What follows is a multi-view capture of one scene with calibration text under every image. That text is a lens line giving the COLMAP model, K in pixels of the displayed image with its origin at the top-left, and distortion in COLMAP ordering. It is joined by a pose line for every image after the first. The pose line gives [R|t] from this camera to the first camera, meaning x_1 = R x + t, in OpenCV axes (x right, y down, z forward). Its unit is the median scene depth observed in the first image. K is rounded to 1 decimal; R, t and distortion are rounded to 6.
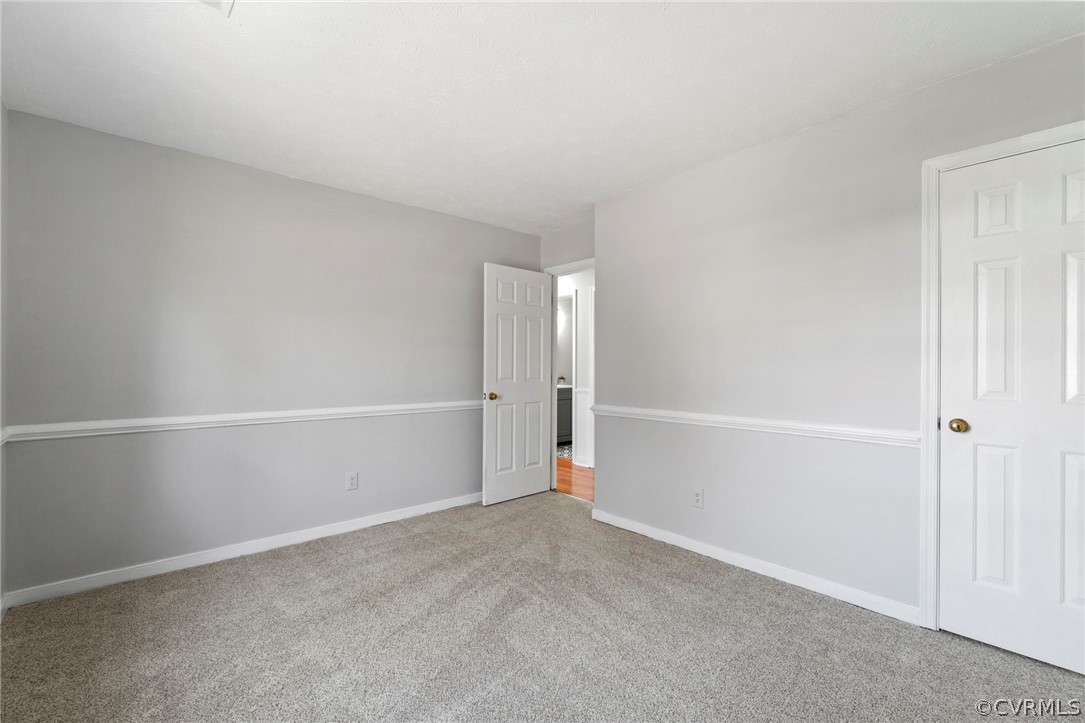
lens RADIAL K [[470.8, 0, 538.3], [0, 470.8, 372.8], [0, 0, 1]] dist [-0.002339, 0.000002]
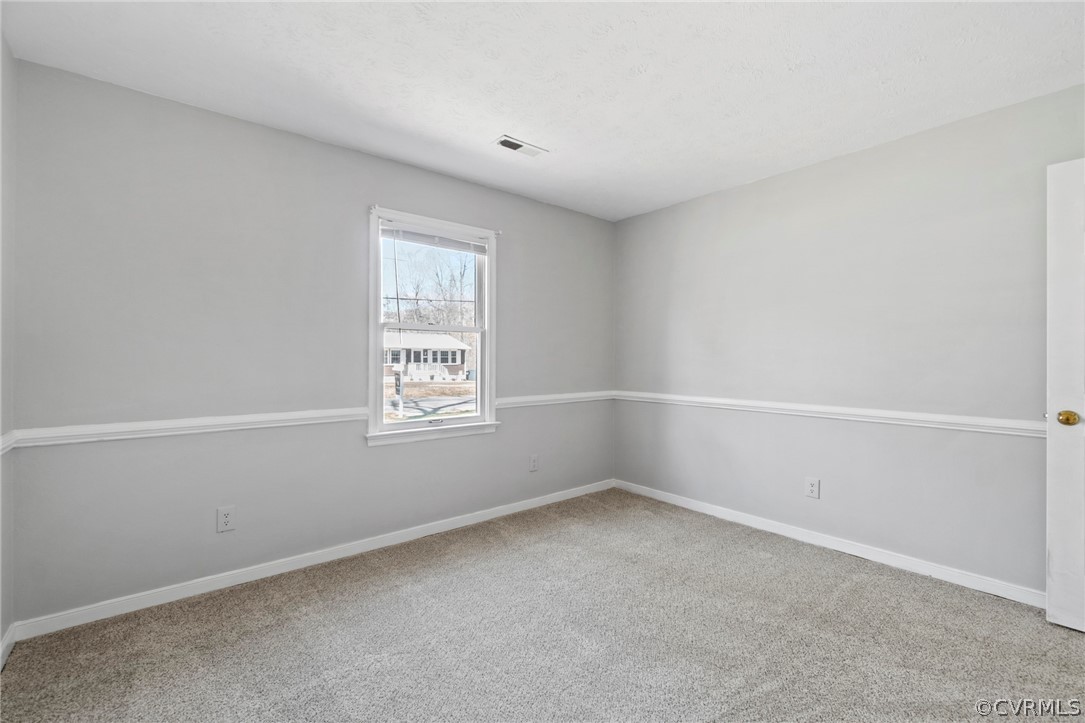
lens RADIAL K [[466.6, 0, 536.4], [0, 466.6, 358.3], [0, 0, 1]] dist [0.001369, 0.000128]
pose [[-0.044258, -0.001820, -0.999018, 0.513073], [-0.013231, 0.999912, -0.001236, -0.008177], [0.998933, 0.013163, -0.044278, 0.510210]]
